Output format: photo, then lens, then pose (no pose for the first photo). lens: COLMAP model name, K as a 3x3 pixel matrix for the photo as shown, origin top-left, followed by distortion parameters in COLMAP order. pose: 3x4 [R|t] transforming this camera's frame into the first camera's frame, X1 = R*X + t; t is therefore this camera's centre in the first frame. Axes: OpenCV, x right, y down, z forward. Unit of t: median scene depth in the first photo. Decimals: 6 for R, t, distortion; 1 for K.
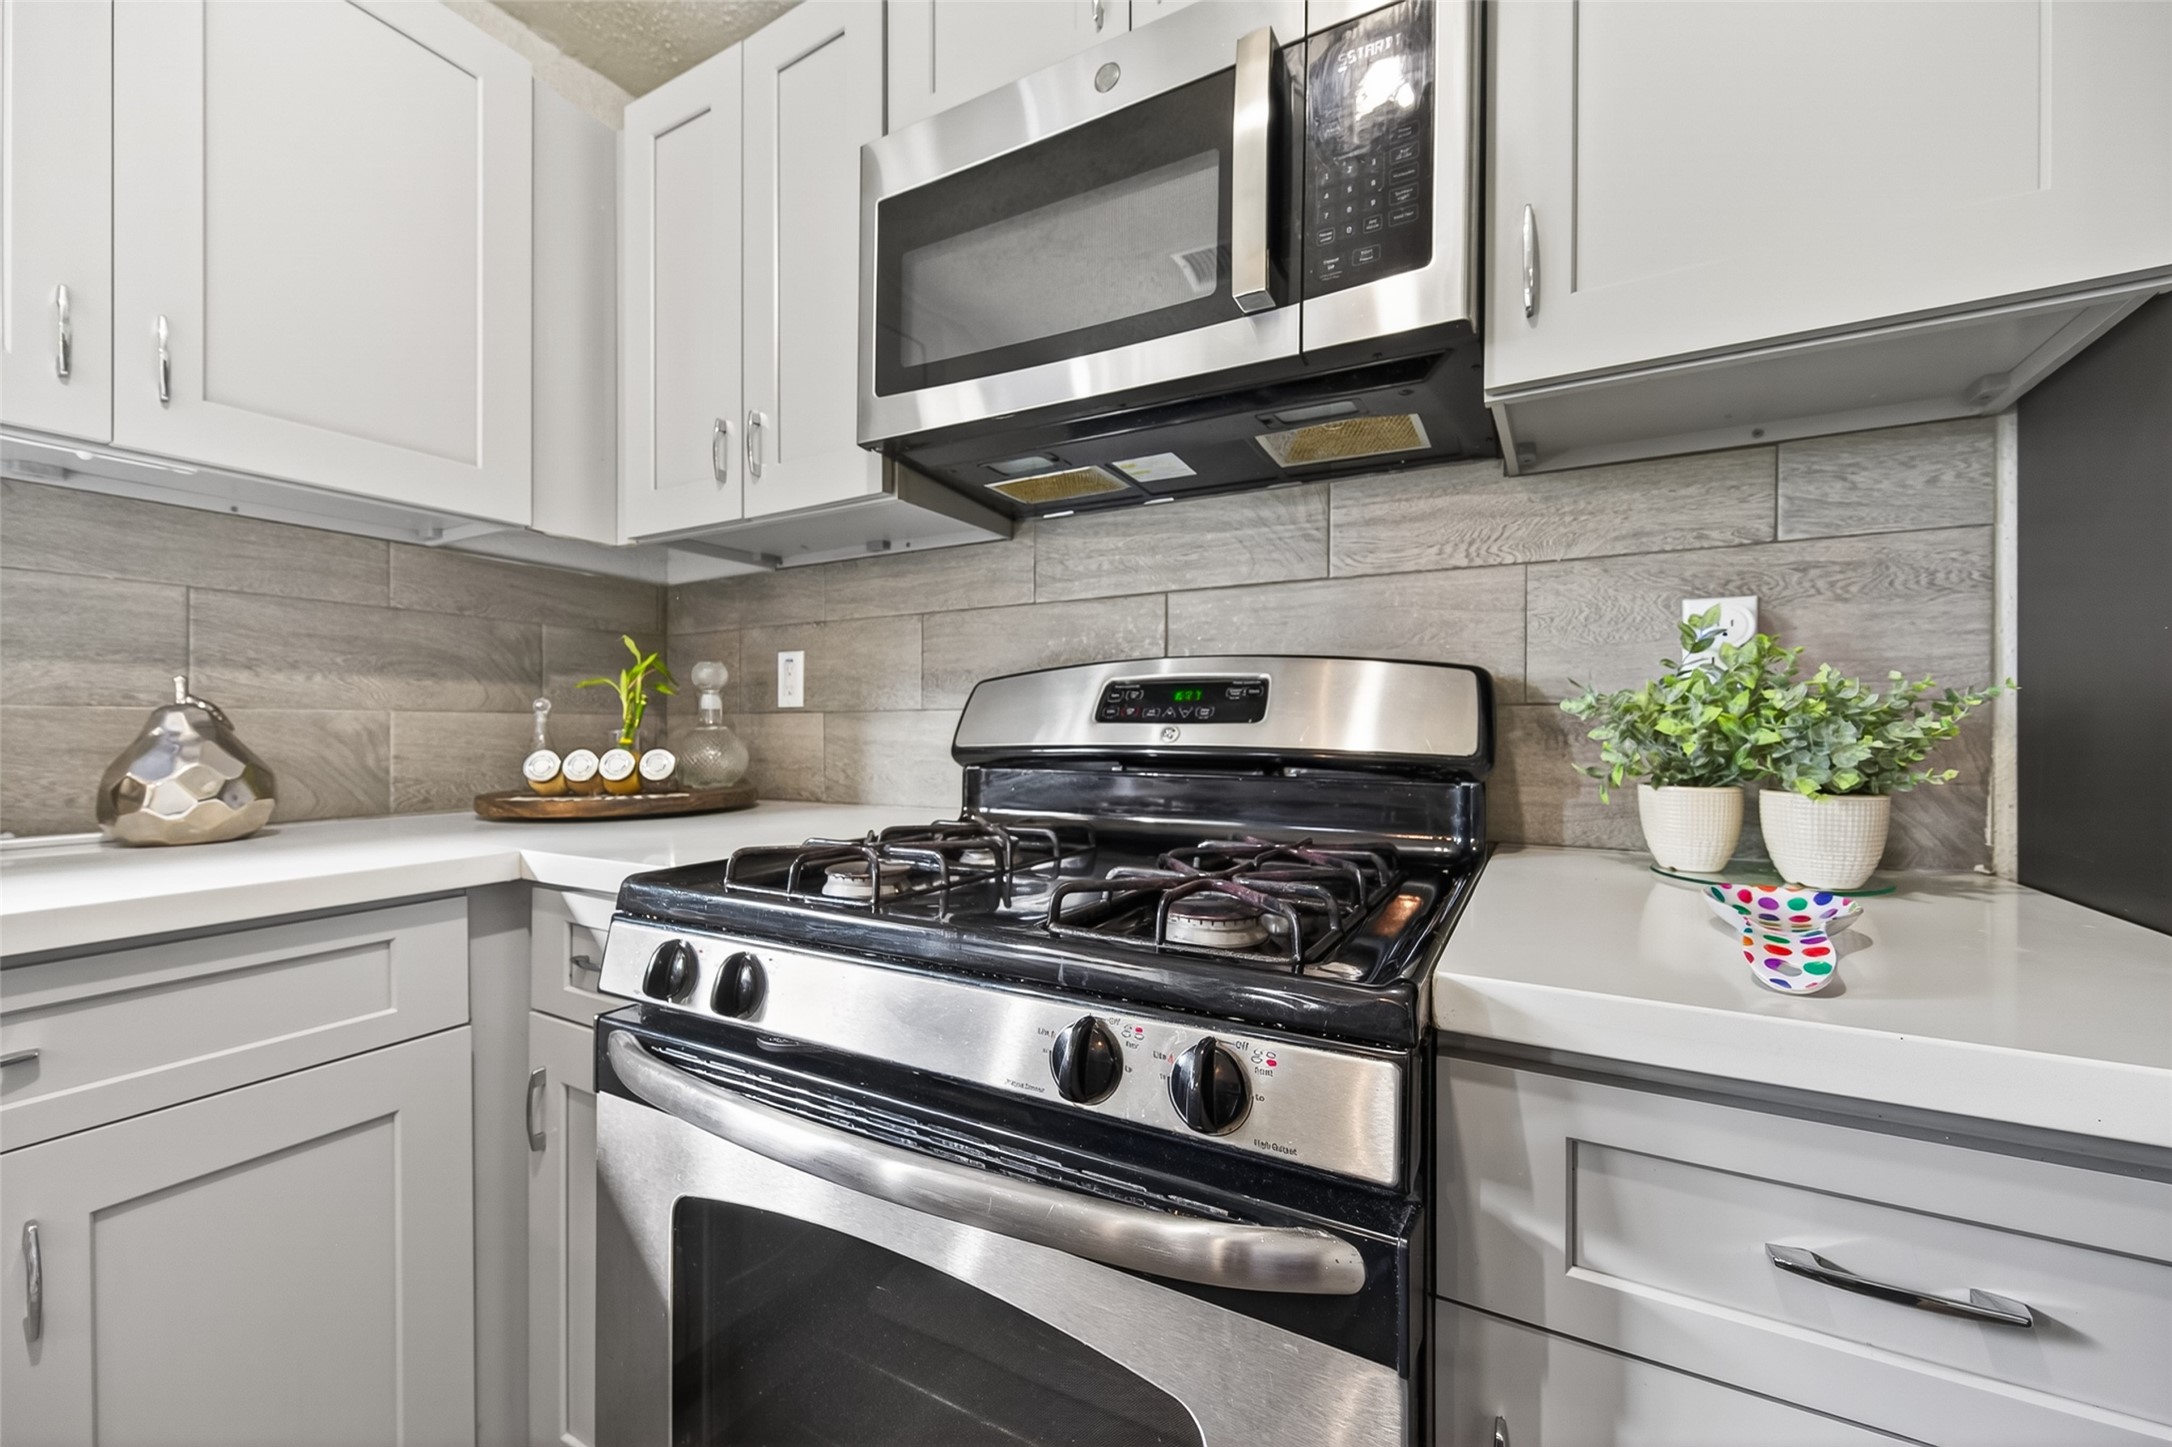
lens RADIAL K [[837.4, 0, 1086.0], [0, 837.4, 723.5], [0, 0, 1]] dist [0.001215, -0.000059]
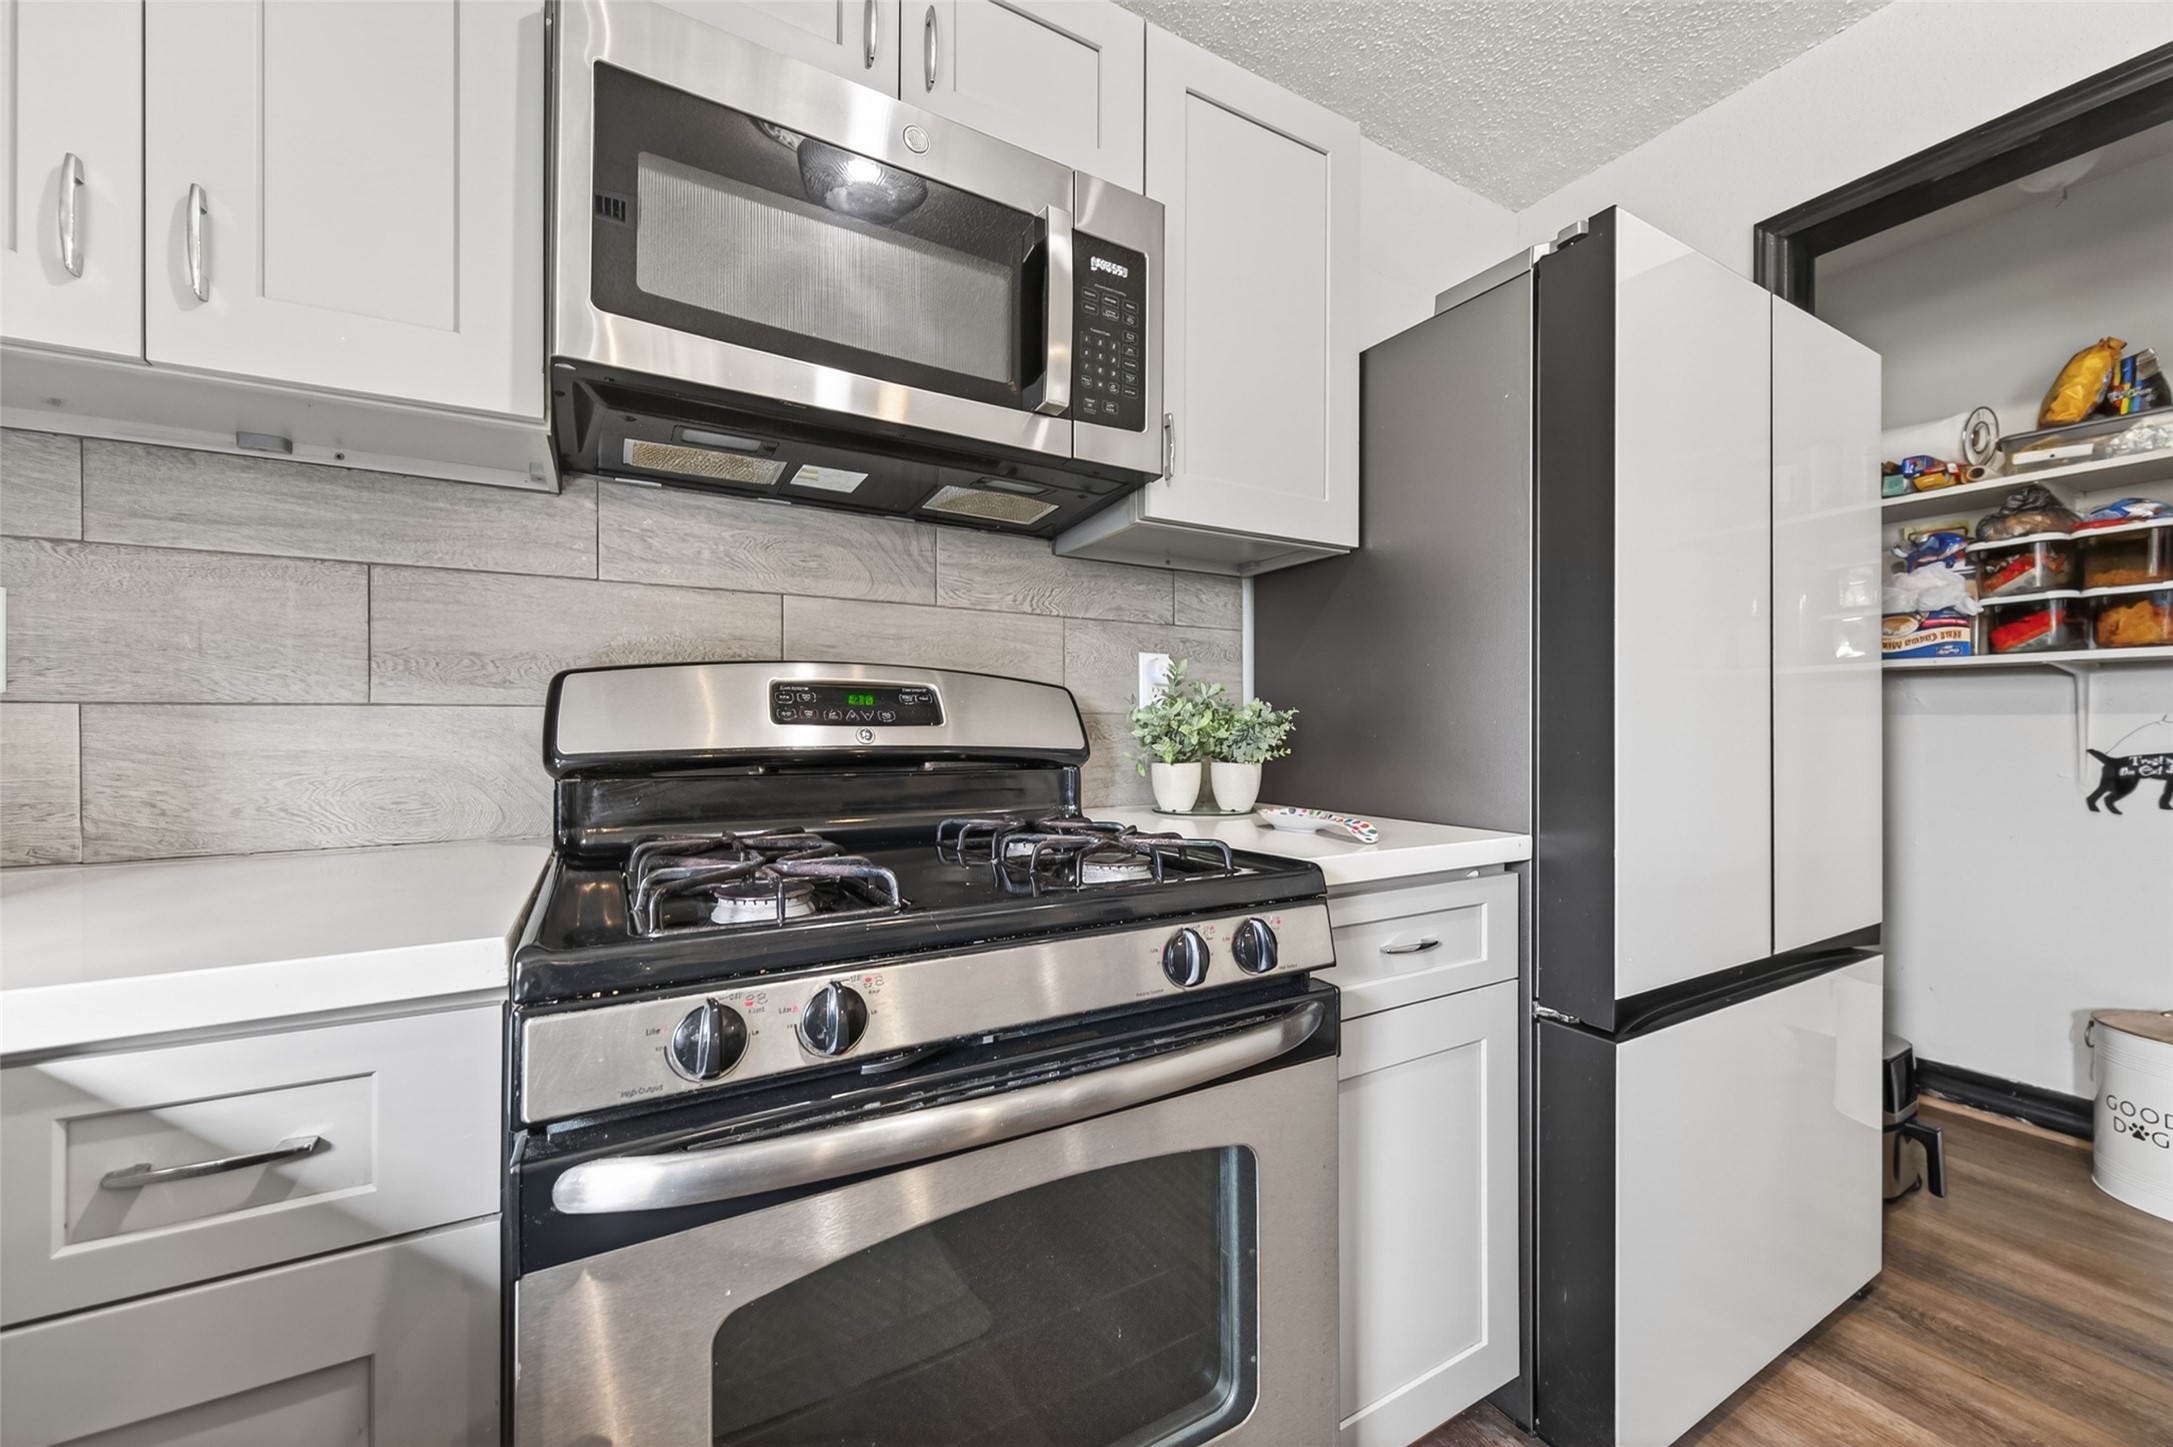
lens RADIAL K [[837.8, 0, 1086.5], [0, 837.8, 723.5], [0, 0, 1]] dist [0.001215, -0.000059]
pose [[0.513244, 0.004206, 0.858233, -0.638576], [-0.004165, 0.999988, -0.002411, -0.001426], [-0.858233, -0.002337, 0.513255, 0.191136]]
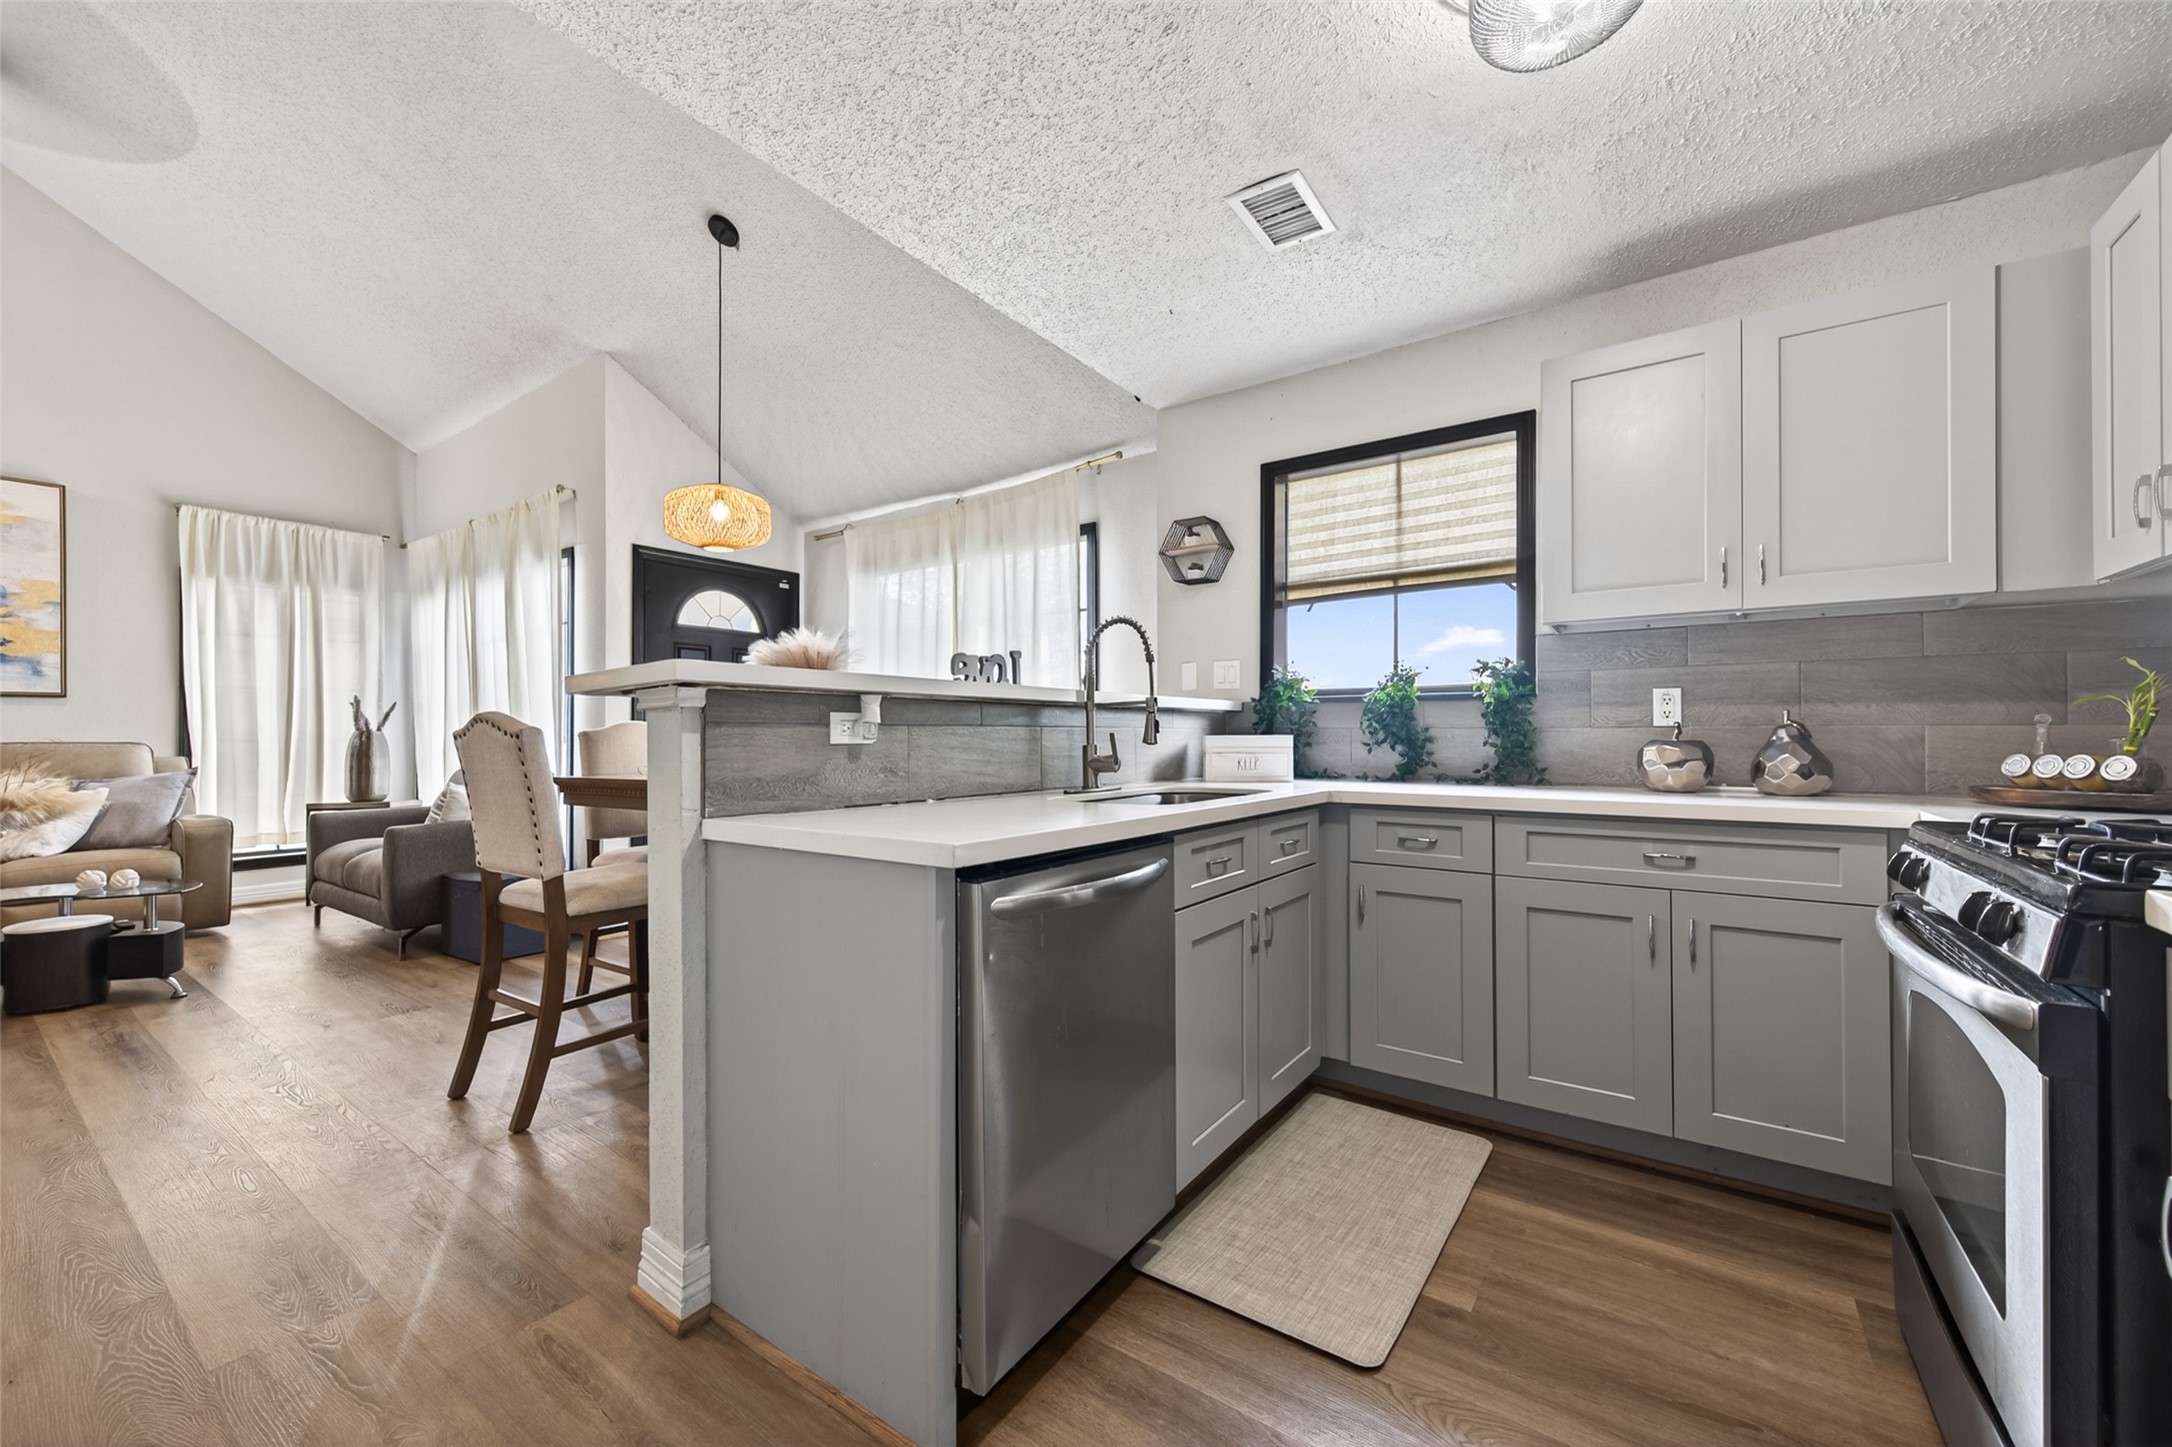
lens RADIAL K [[847.1, 0, 1086.2], [0, 847.1, 733.2], [0, 0, 1]] dist [0.001761, -0.000008]
pose [[-0.110879, -0.001474, -0.993833, 1.017865], [0.004866, 0.999986, -0.002026, -0.006577], [0.993822, -0.005061, -0.110870, -0.386981]]
